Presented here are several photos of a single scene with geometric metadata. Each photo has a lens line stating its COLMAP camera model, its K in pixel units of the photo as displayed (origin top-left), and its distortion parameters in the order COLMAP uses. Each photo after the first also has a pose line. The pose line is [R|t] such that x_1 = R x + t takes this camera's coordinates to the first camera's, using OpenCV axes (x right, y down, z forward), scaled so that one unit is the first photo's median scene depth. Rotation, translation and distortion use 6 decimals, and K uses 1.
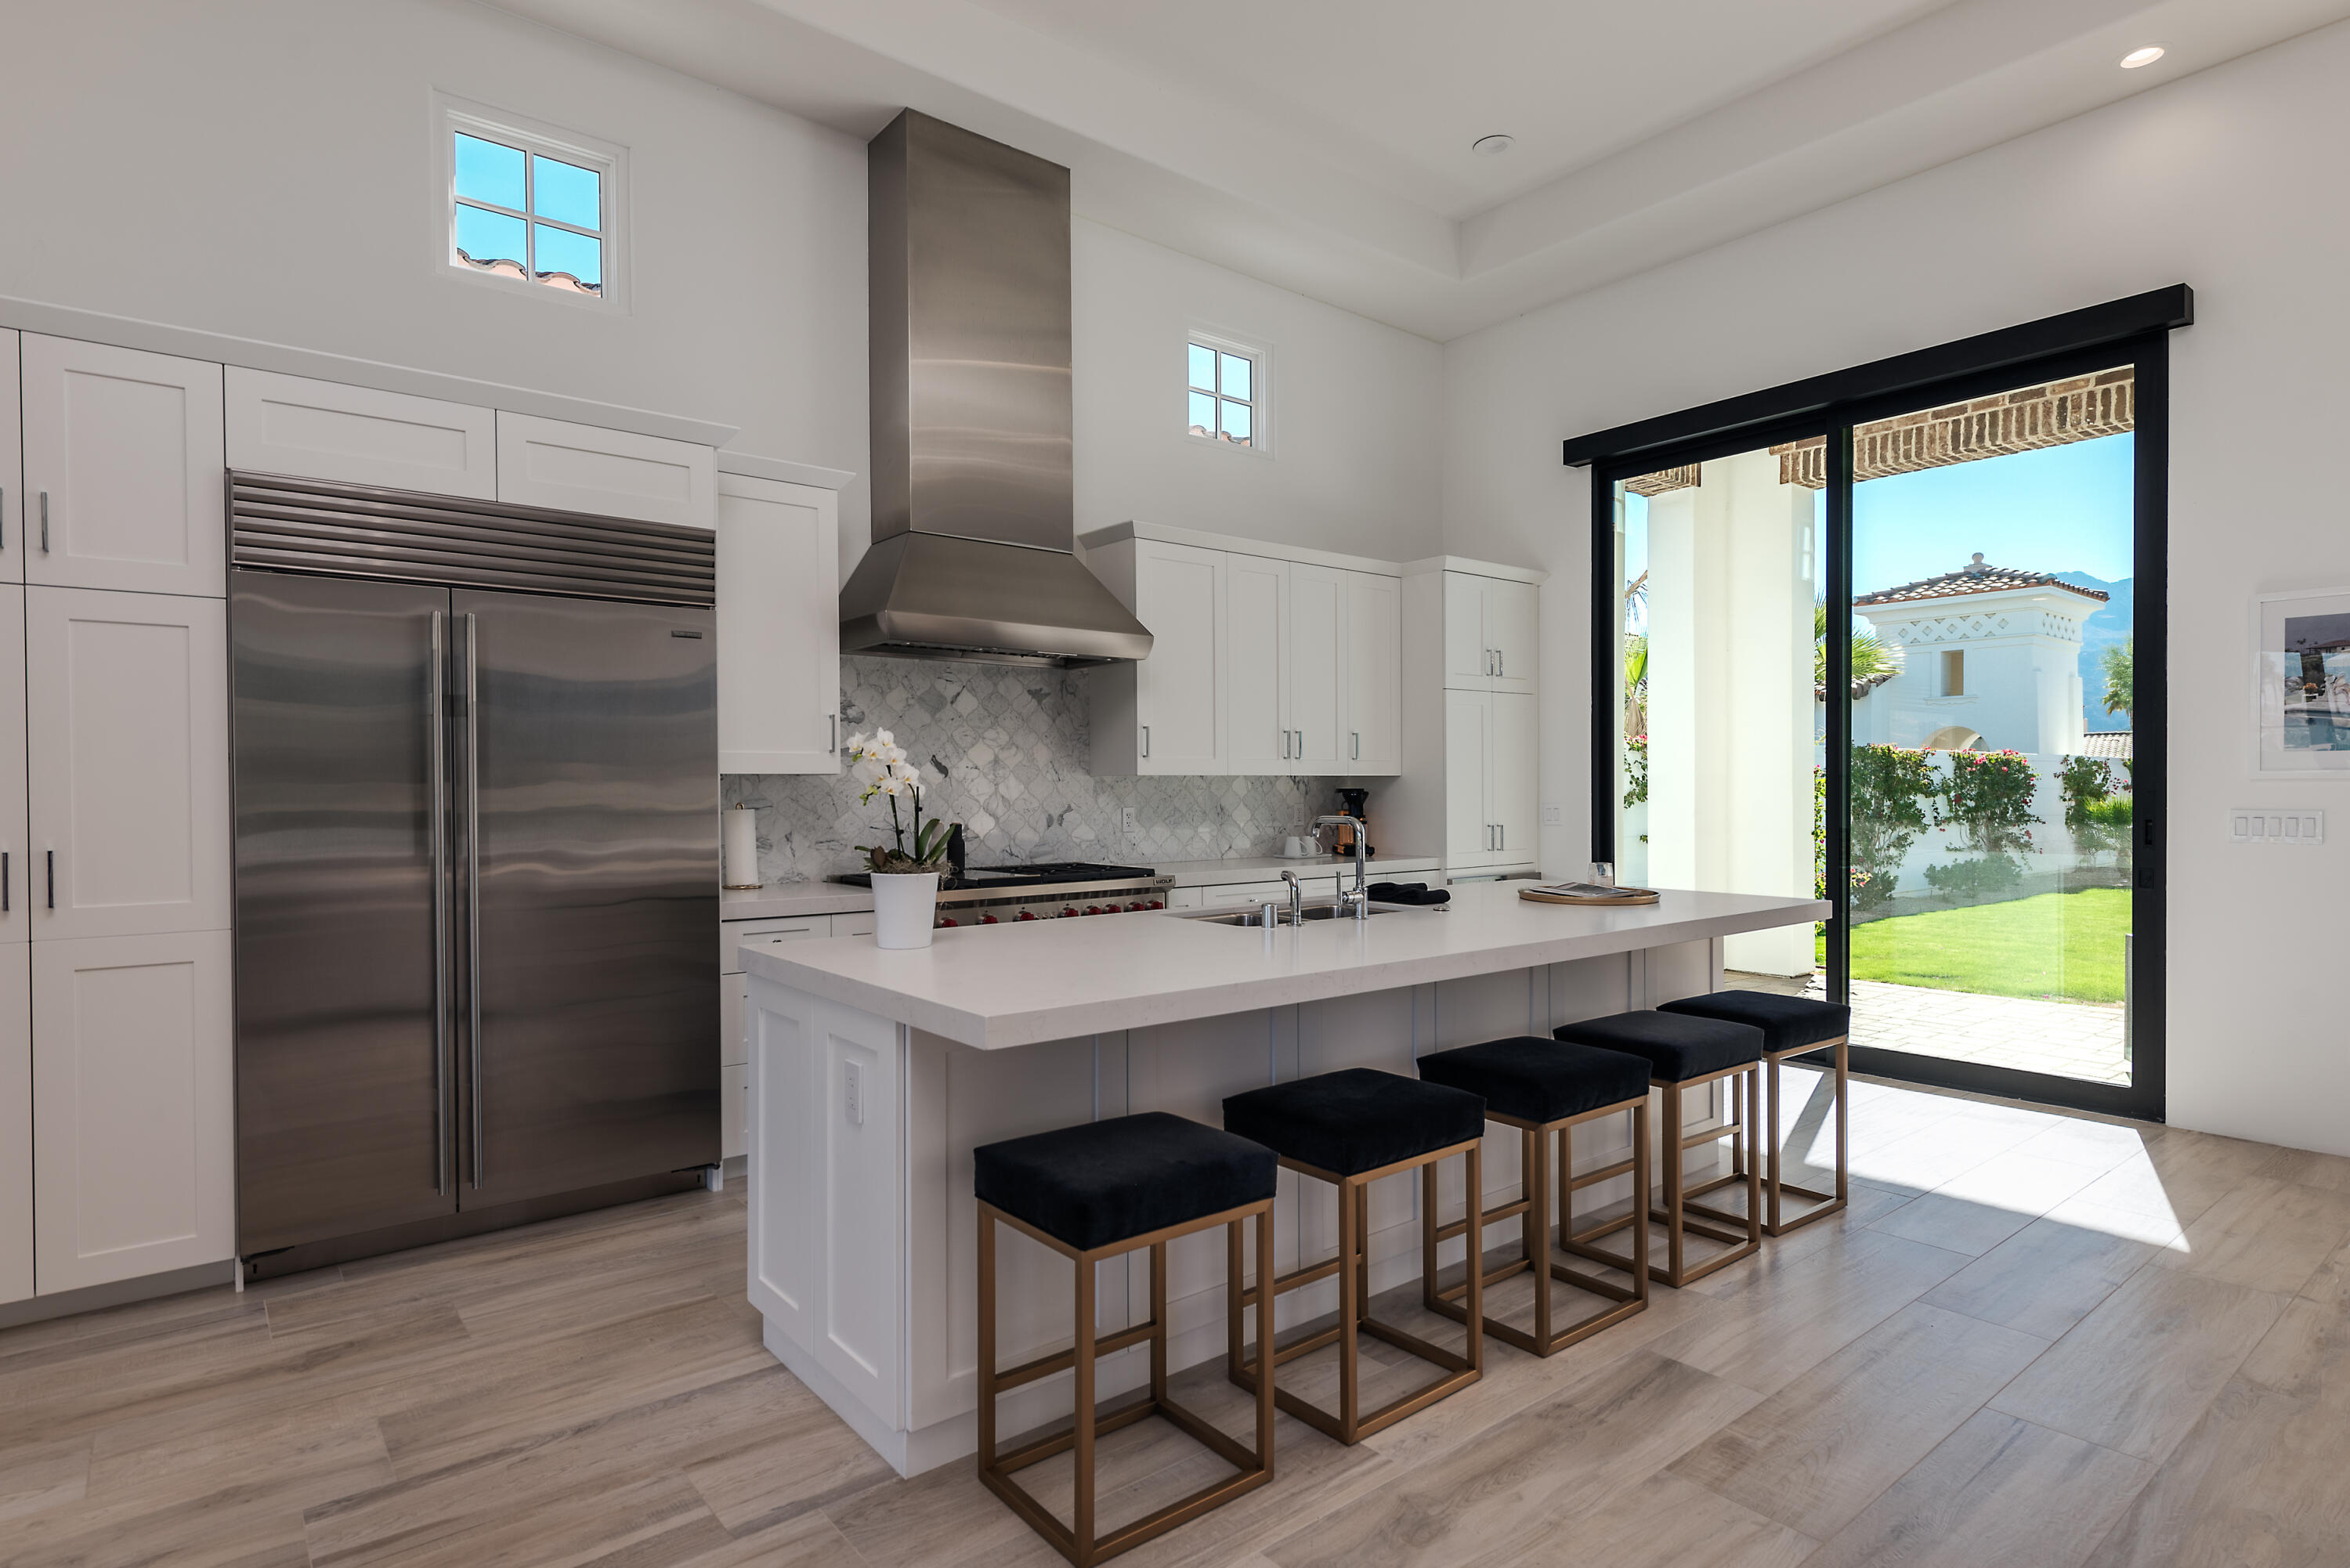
lens RADIAL K [[1245.9, 0, 1160.4], [0, 1245.9, 792.0], [0, 0, 1]] dist [0.009349, -0.000860]
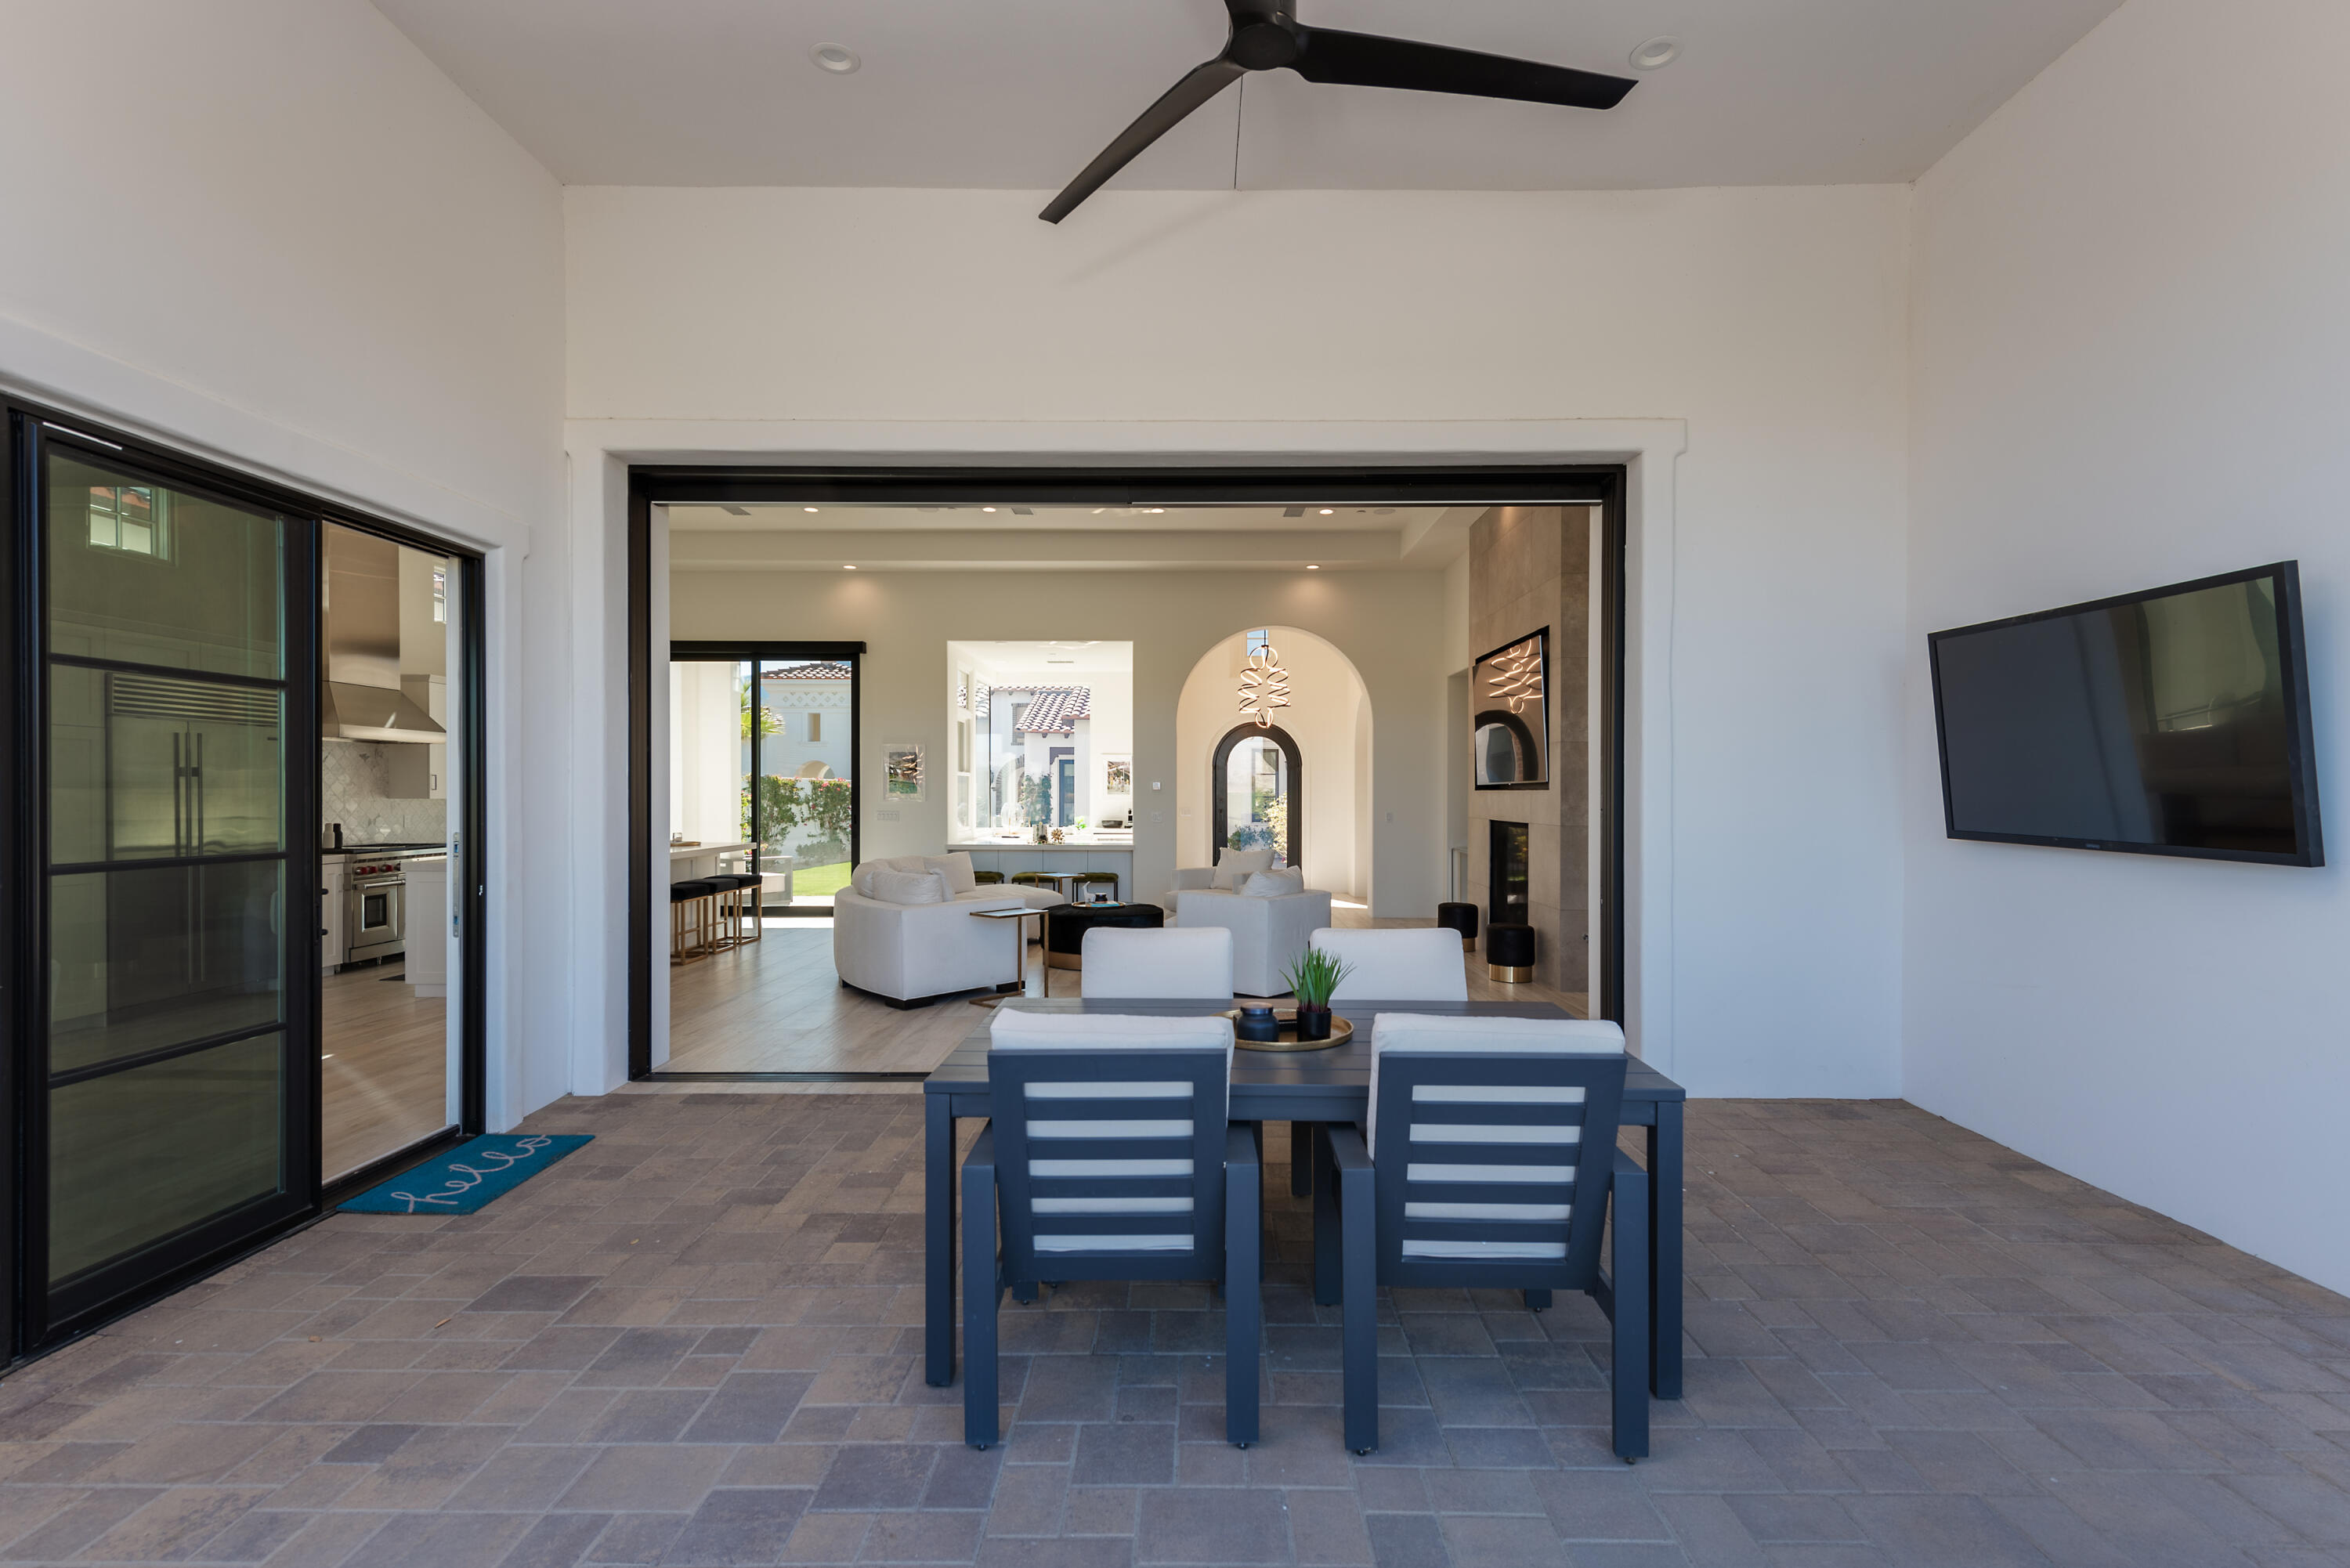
lens RADIAL K [[1011.1, 0, 1172.8], [0, 1011.1, 797.5], [0, 0, 1]] dist [0.023782, -0.000212]
pose [[0.623322, 0.003543, 0.781957, -0.563640], [-0.001795, 0.999994, -0.003101, -0.012930], [-0.781963, 0.000529, 0.623325, -0.987912]]
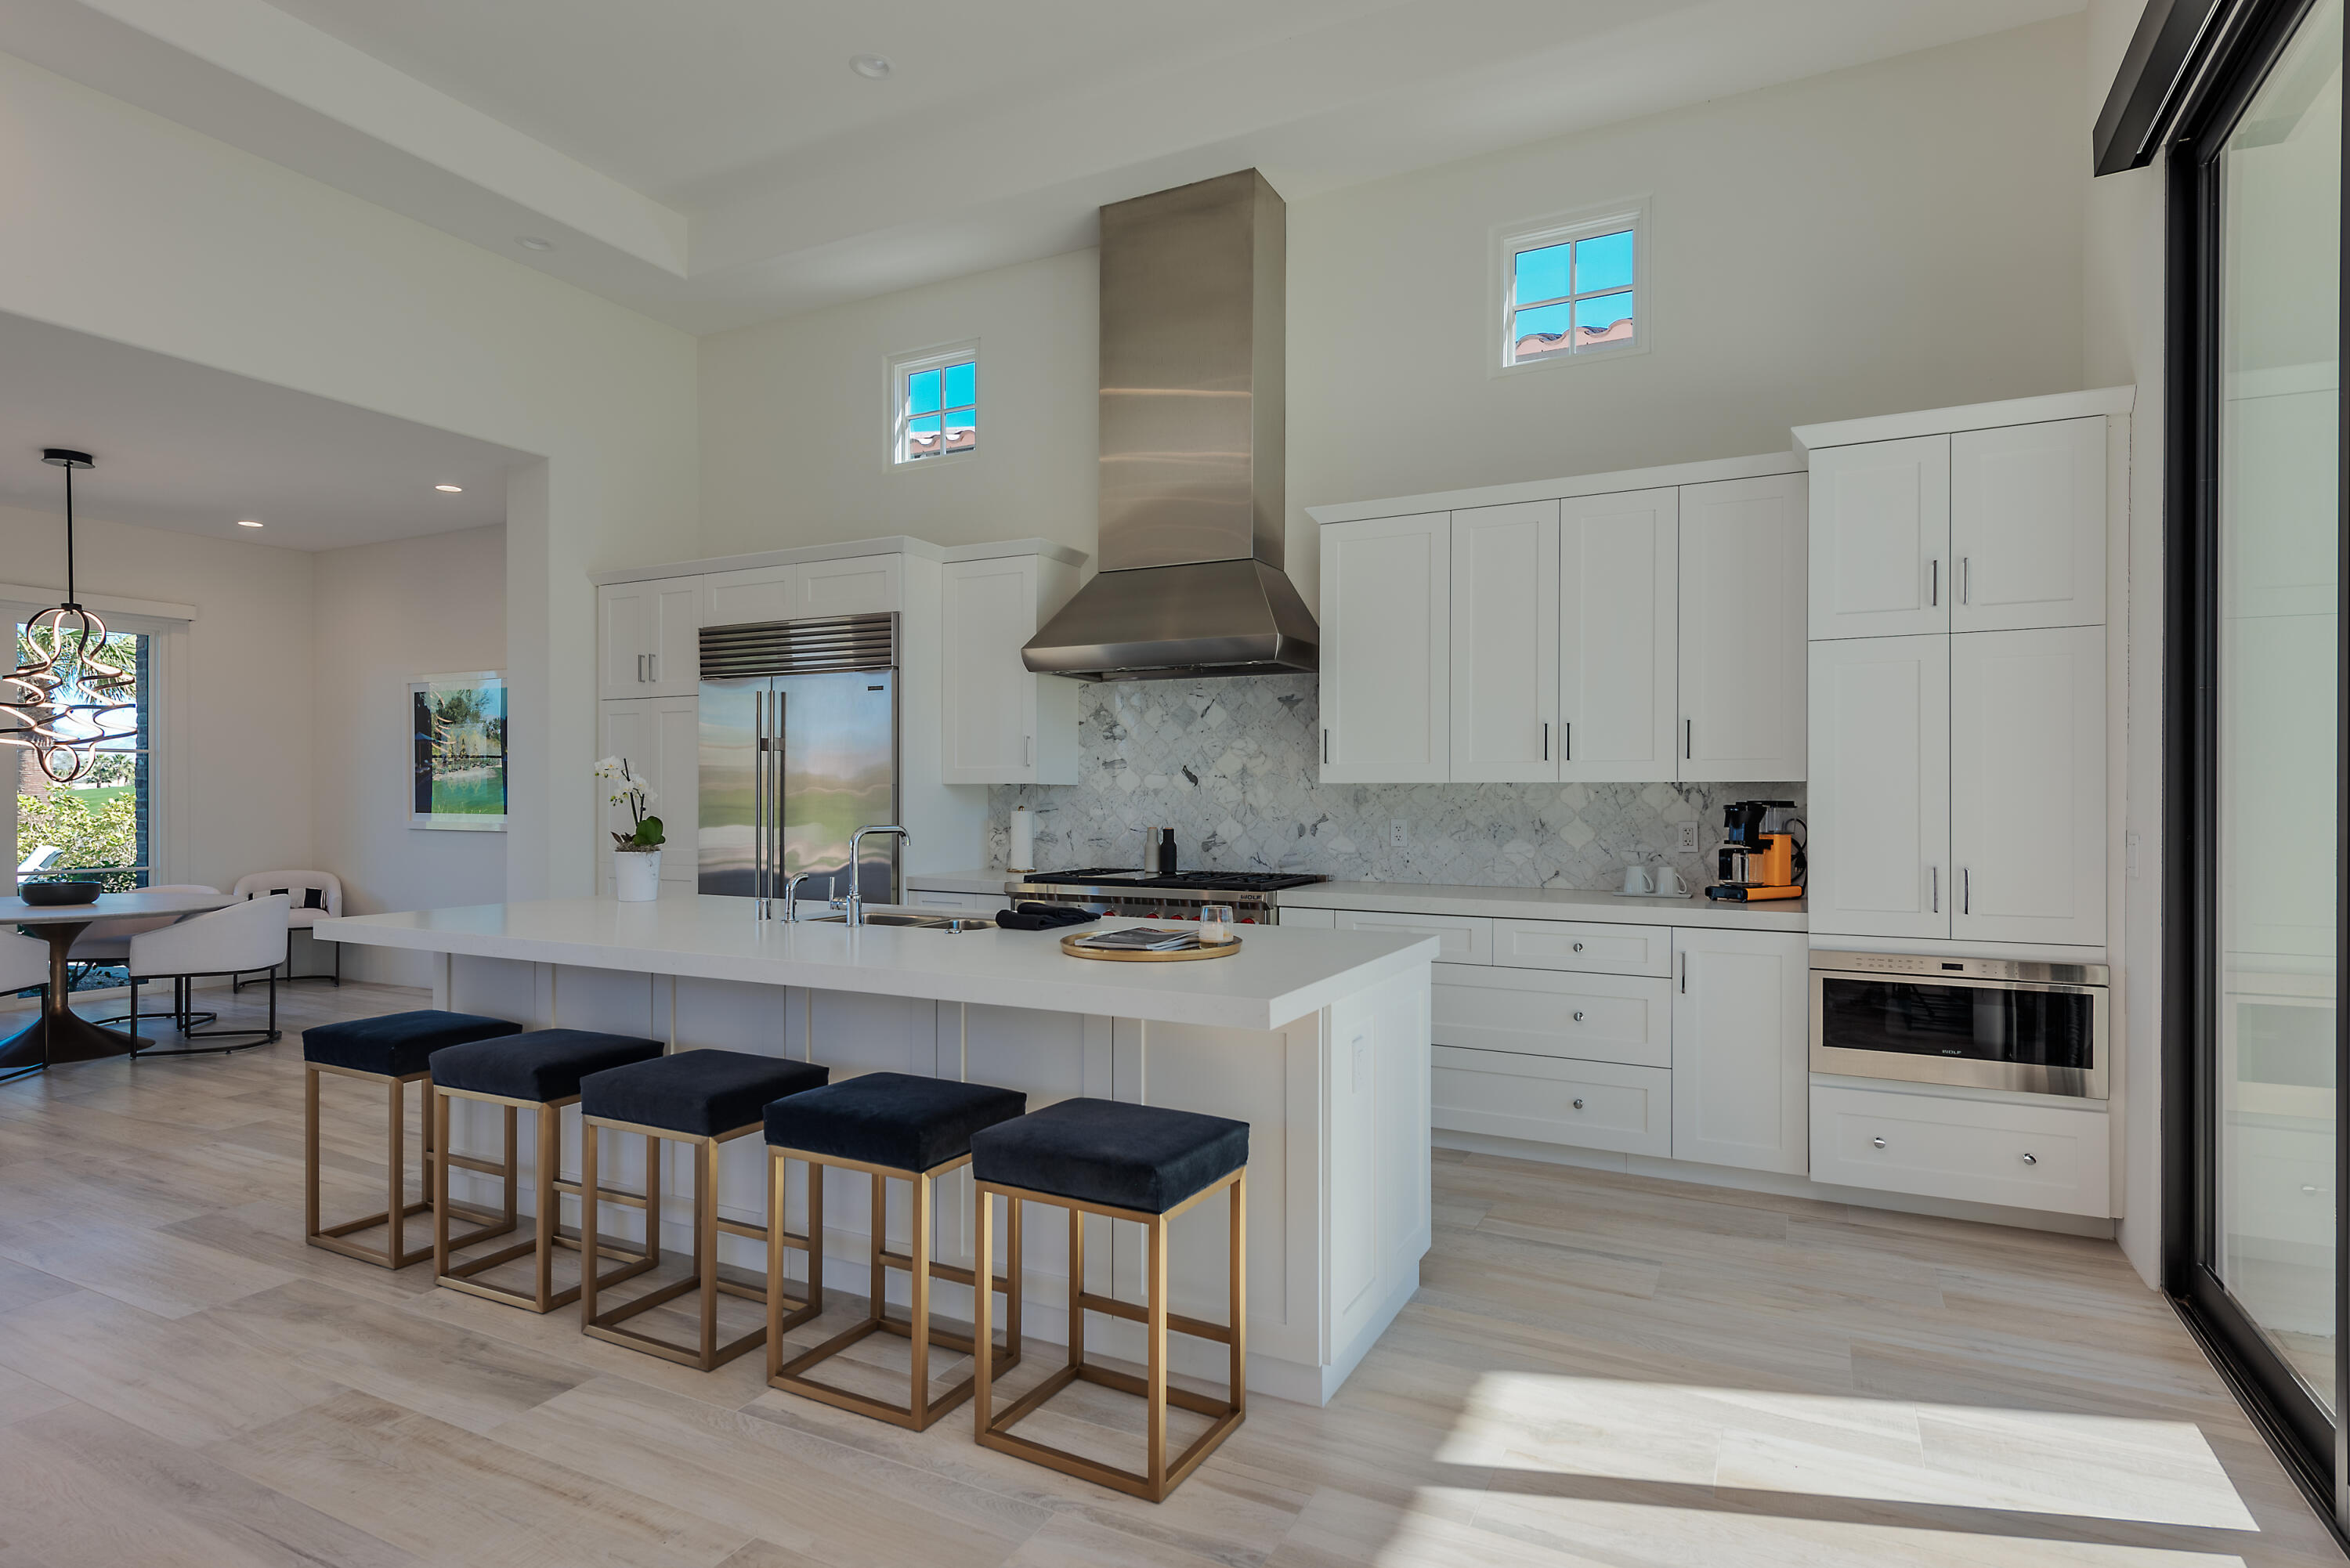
lens RADIAL K [[1245.9, 0, 1217.7], [0, 1245.9, 797.3], [0, 0, 1]] dist [0.009349, -0.000860]
pose [[0.404036, 0.010147, -0.914687, 0.779660], [-0.007574, 0.999941, 0.007747, -0.009740], [0.914712, 0.003797, 0.404089, 0.551513]]
